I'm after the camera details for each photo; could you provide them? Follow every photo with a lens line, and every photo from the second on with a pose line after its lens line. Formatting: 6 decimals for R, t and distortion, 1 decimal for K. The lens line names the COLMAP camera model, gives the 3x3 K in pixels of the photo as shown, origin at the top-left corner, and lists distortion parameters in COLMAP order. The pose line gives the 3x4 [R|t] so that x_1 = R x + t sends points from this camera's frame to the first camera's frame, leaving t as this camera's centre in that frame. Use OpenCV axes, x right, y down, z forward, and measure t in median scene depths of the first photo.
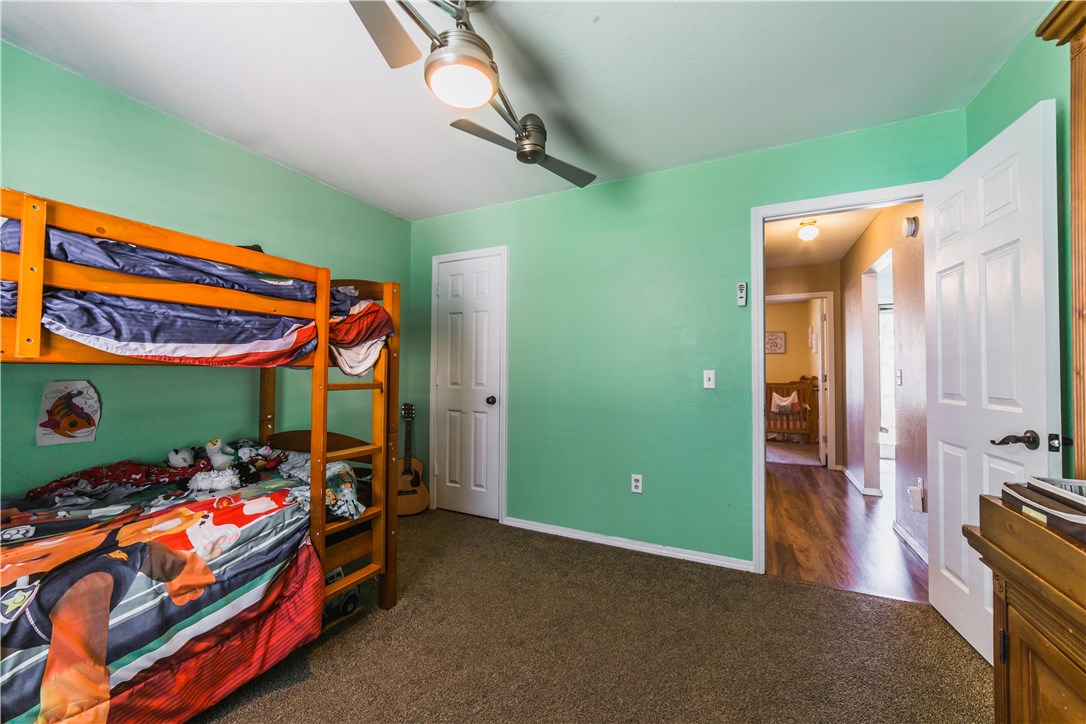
lens RADIAL K [[421.5, 0, 550.5], [0, 421.5, 358.6], [0, 0, 1]] dist [-0.010891, 0.004097]
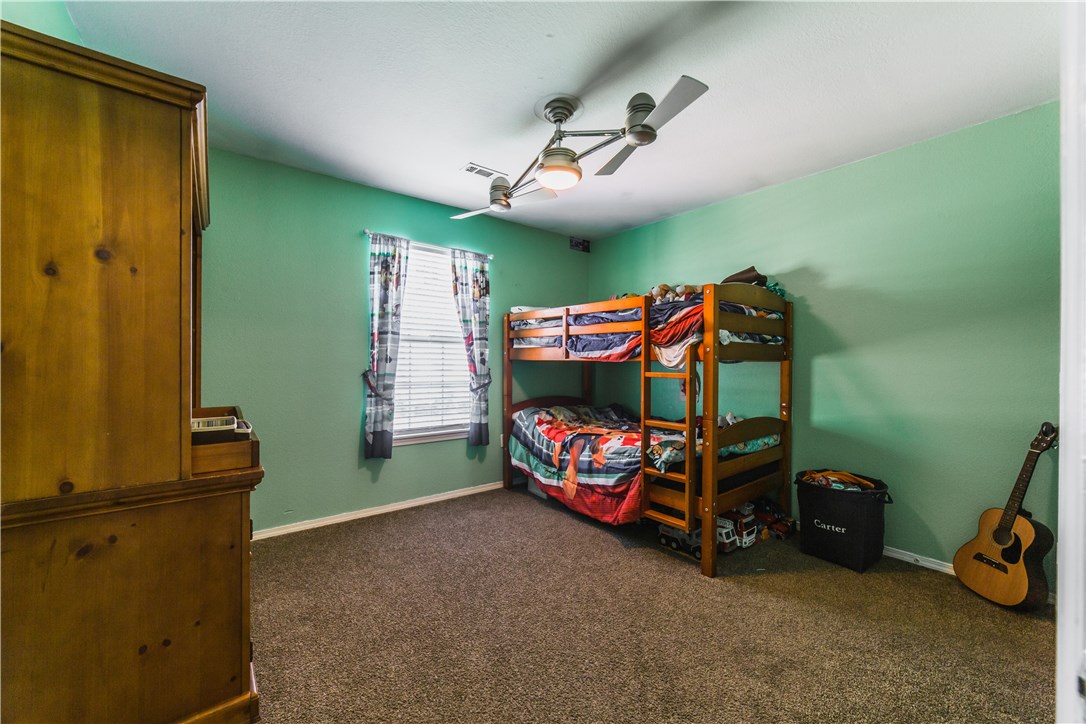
lens RADIAL K [[421.5, 0, 549.0], [0, 421.5, 364.9], [0, 0, 1]] dist [-0.010891, 0.004097]
pose [[-0.422526, -0.003683, -0.906343, 1.169002], [0.015433, 0.999818, -0.011258, 0.052508], [0.906219, -0.018744, -0.422392, 1.577723]]
